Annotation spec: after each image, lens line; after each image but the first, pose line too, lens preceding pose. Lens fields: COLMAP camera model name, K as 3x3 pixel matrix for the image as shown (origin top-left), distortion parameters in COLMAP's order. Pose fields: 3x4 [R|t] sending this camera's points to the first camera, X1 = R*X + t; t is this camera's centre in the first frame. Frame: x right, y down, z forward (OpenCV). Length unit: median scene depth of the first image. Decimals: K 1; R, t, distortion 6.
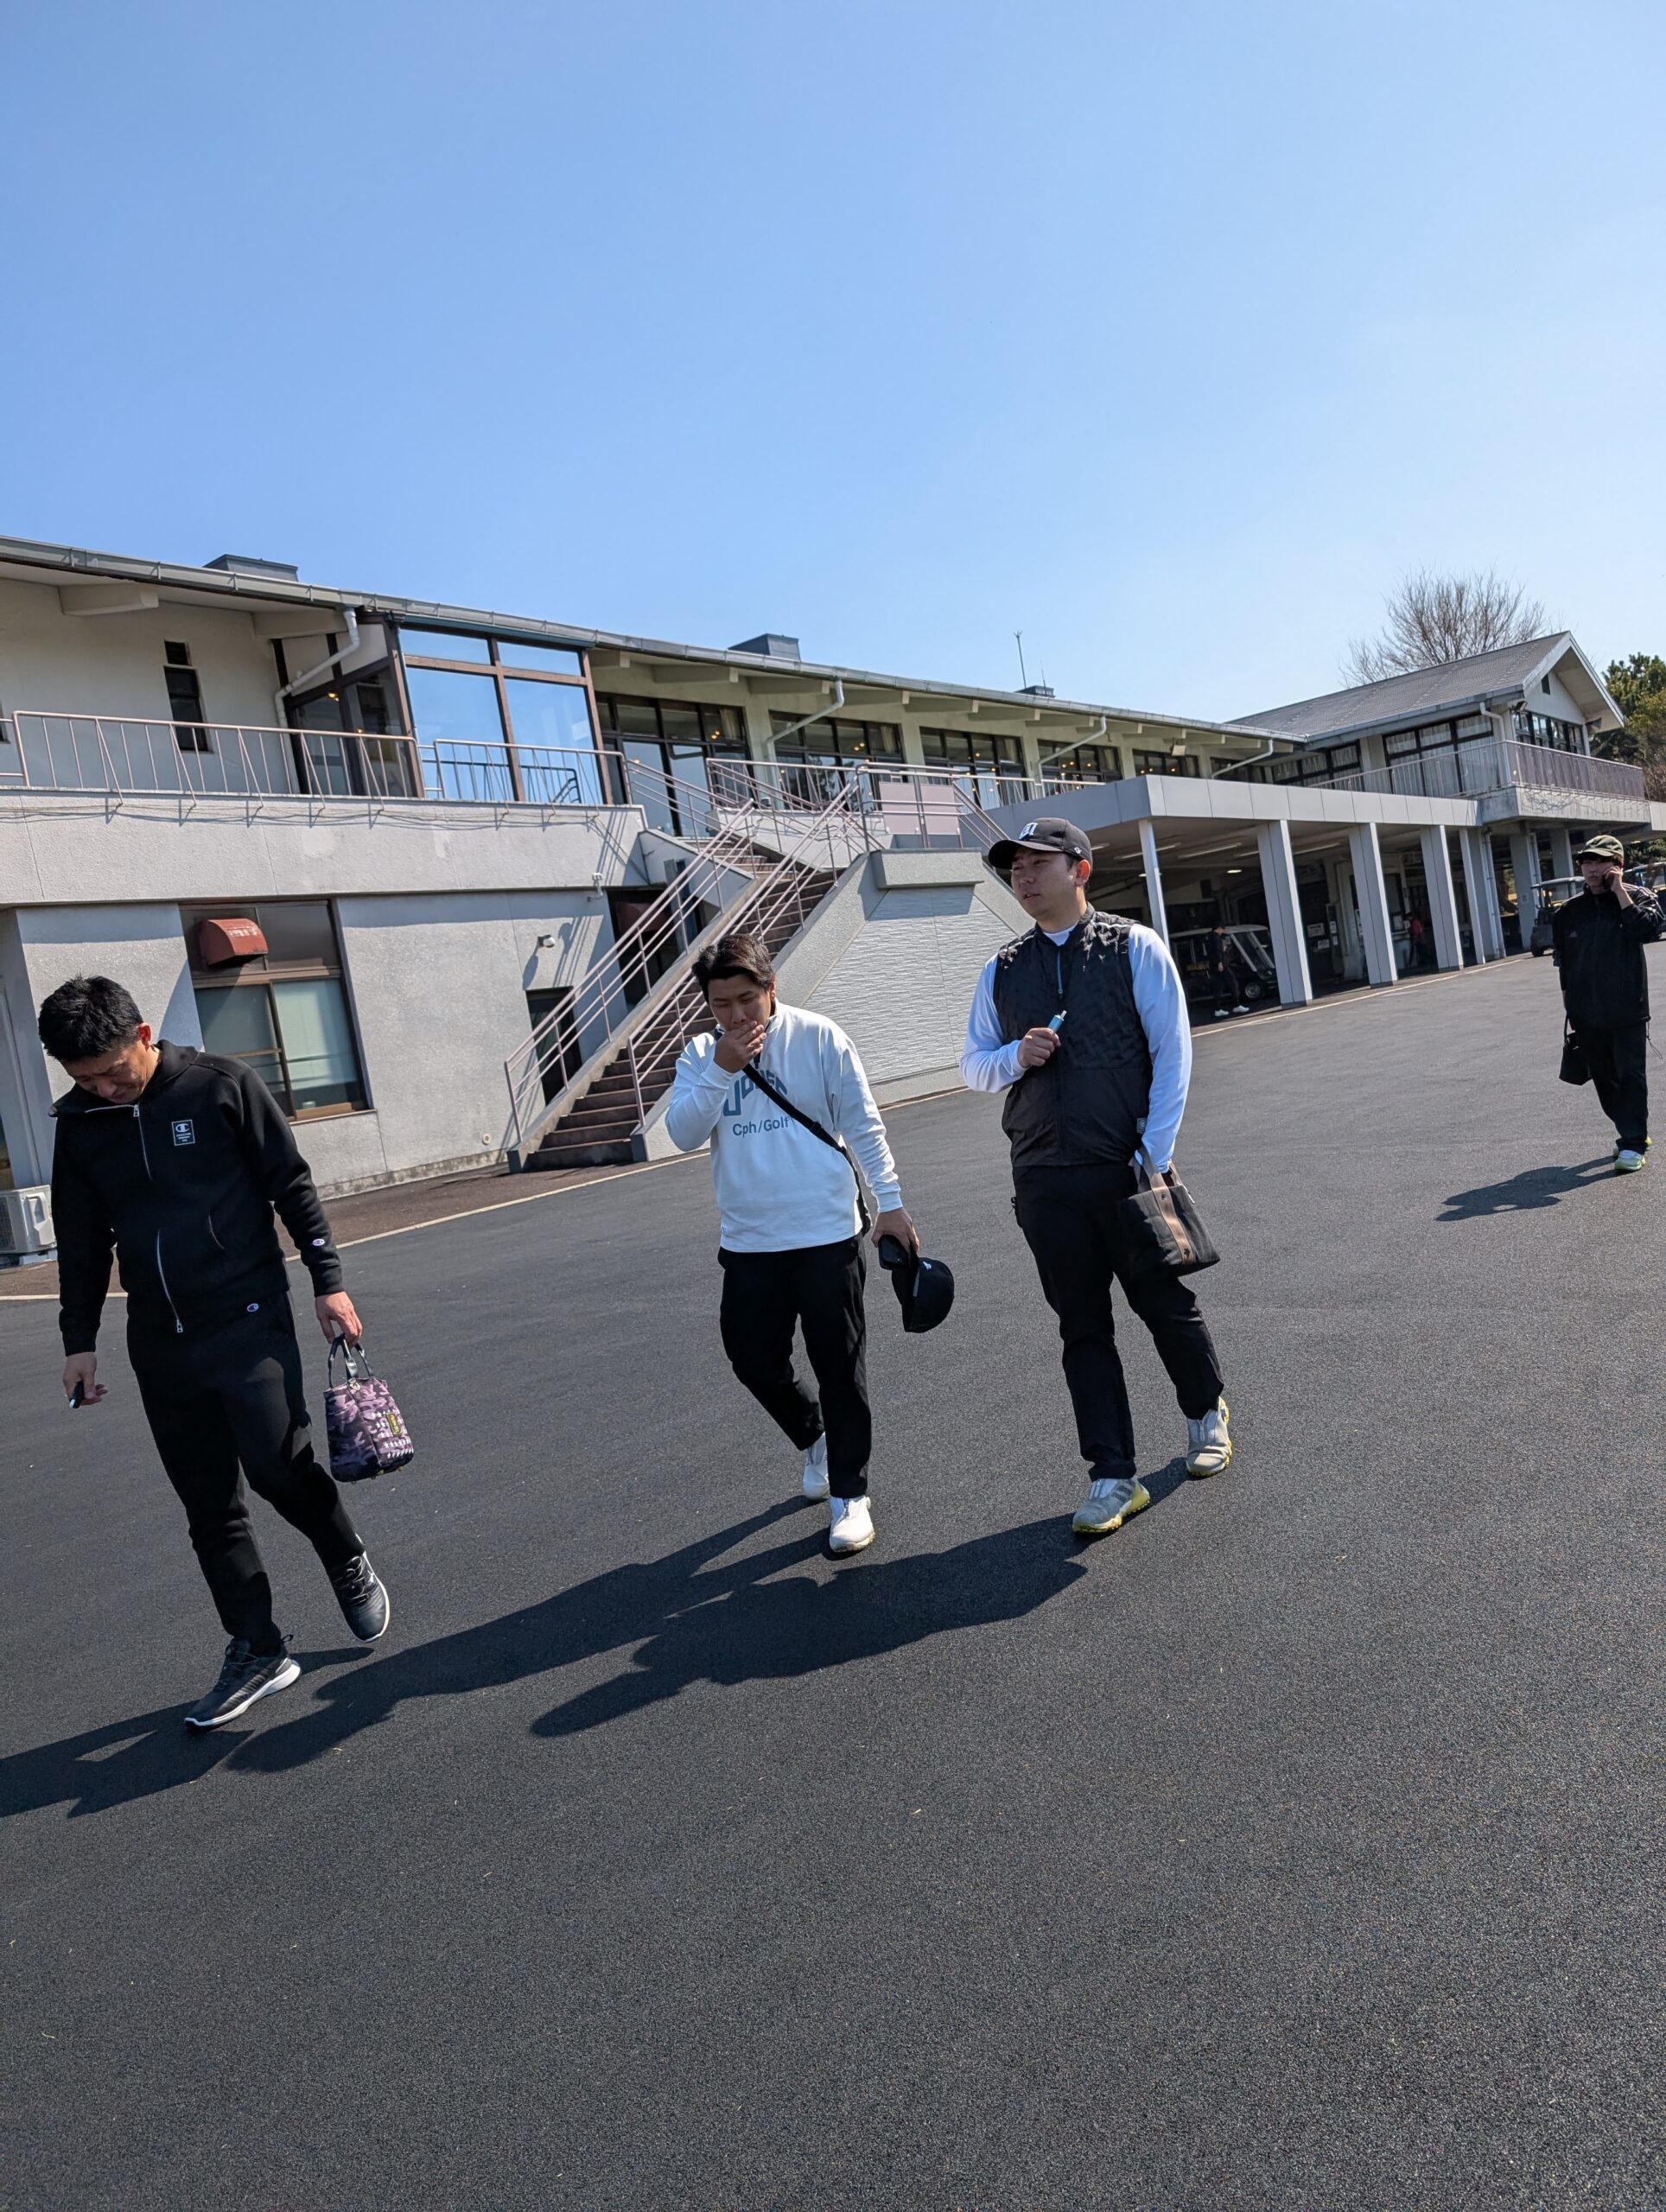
lens RADIAL K [[1656.9, 0, 833.0], [0, 1656.9, 1106.0], [0, 0, 1]] dist [0.060109, -0.049740]
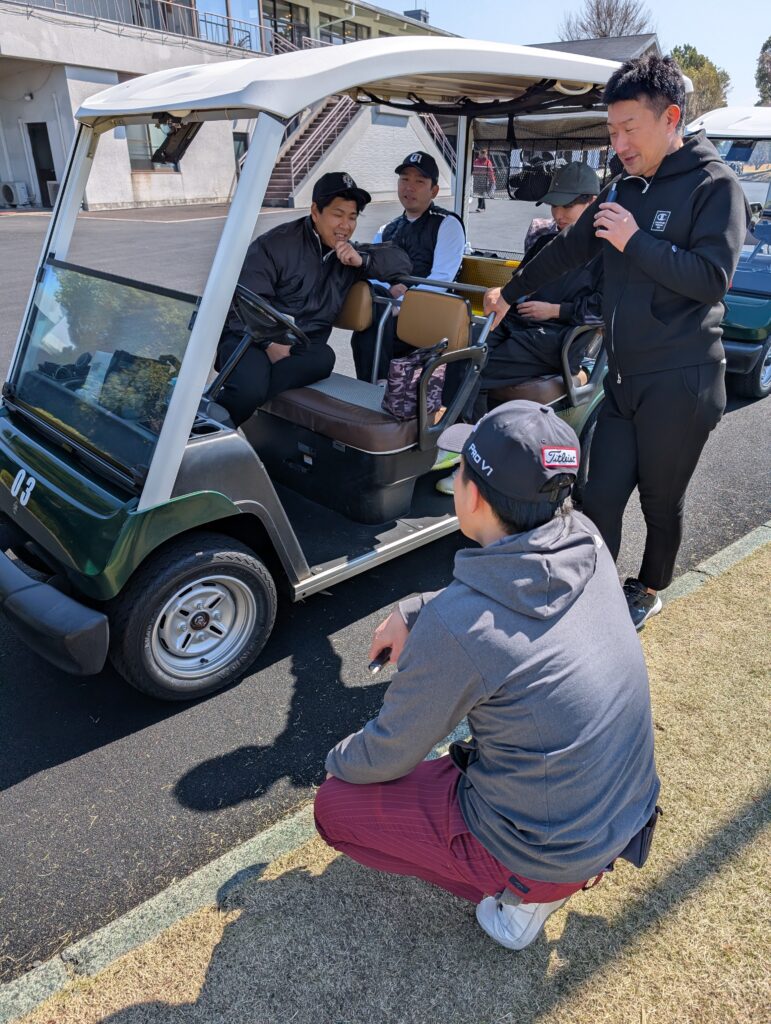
lens RADIAL K [[767.0, 0, 385.5], [0, 767.0, 512.0], [0, 0, 1]] dist [0.060109, -0.049740]
pose [[0.980450, 0.082785, 0.178509, -0.116600], [-0.139367, 0.932579, 0.332977, 0.043129], [-0.138908, -0.351346, 0.925884, -0.327805]]
